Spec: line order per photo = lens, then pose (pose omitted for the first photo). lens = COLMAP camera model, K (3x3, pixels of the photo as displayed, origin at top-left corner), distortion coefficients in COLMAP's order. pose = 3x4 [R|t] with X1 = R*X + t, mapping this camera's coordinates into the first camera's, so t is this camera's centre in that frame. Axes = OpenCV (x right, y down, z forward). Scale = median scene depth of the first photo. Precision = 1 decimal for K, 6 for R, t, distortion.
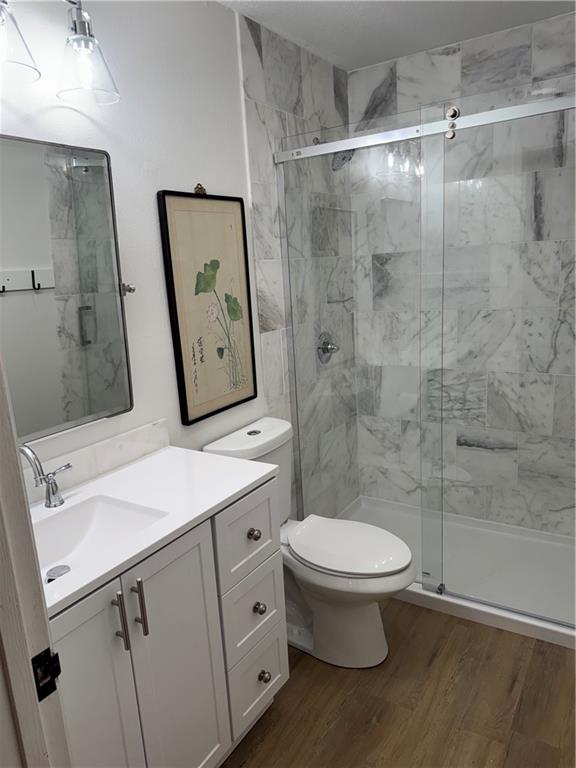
lens RADIAL K [[548.1, 0, 286.4], [0, 548.1, 381.4], [0, 0, 1]] dist [0.038195, -0.044619]
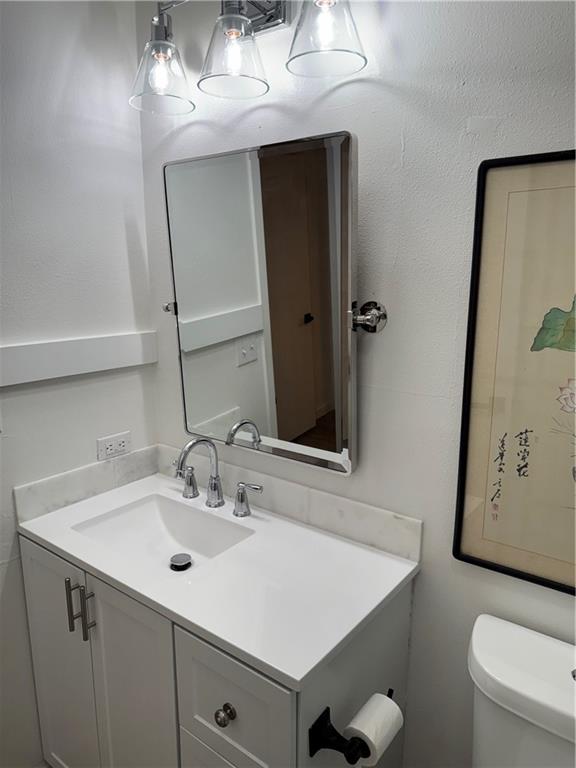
lens RADIAL K [[548.1, 0, 286.3], [0, 548.1, 386.6], [0, 0, 1]] dist [0.038195, -0.044619]
pose [[-0.084205, 0.261127, -0.961625, 0.363768], [-0.210892, 0.938521, 0.273320, -0.218301], [0.973876, 0.225814, -0.023958, 0.791943]]
